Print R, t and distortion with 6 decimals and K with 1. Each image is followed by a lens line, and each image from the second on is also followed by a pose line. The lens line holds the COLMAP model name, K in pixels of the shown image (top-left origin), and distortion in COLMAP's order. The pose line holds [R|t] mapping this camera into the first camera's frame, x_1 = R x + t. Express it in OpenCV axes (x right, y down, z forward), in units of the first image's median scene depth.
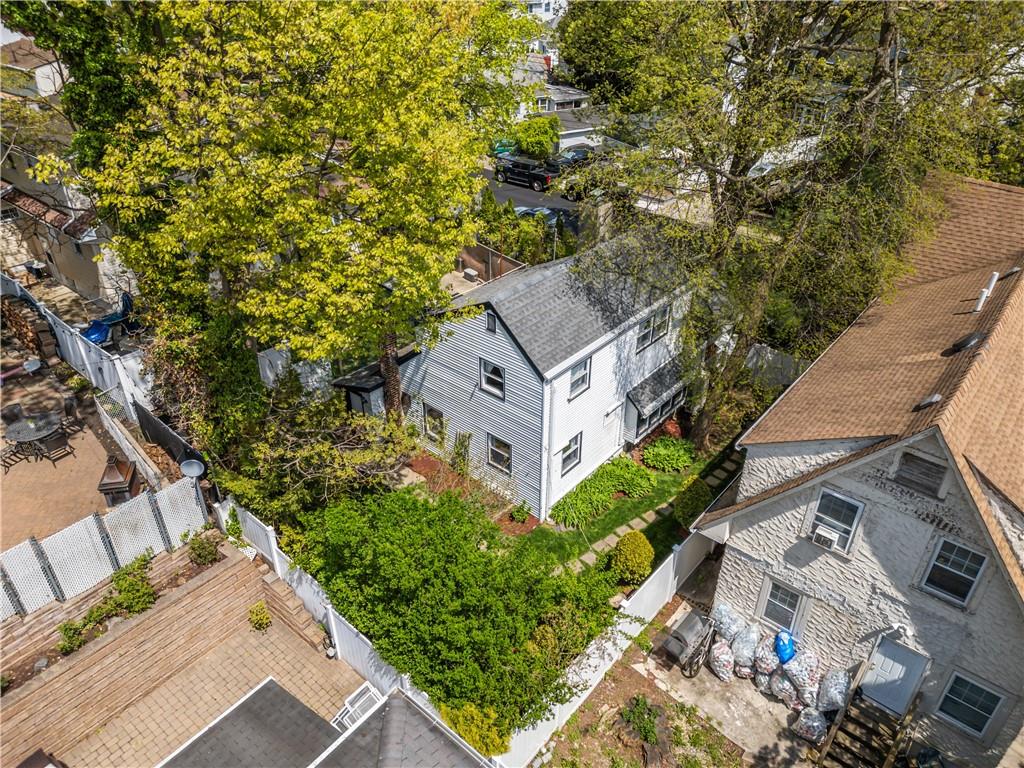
lens RADIAL K [[730.8, 0, 513.1], [0, 730.8, 383.9], [0, 0, 1]] dist [0.065344, -0.004449]
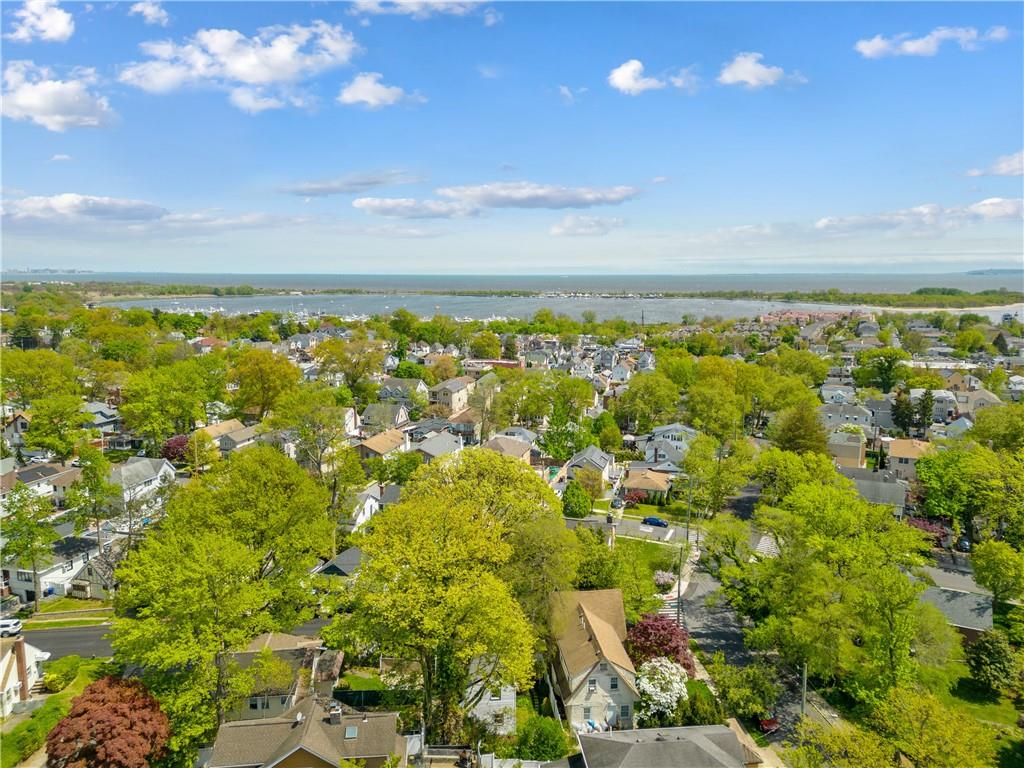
lens RADIAL K [[730.8, 0, 512.1], [0, 730.8, 385.4], [0, 0, 1]] dist [0.065344, -0.004449]
pose [[0.700012, -0.110636, 0.705509, -2.979880], [0.383642, 0.891522, -0.240847, -0.567373], [-0.602330, 0.439259, 0.666521, -2.617216]]
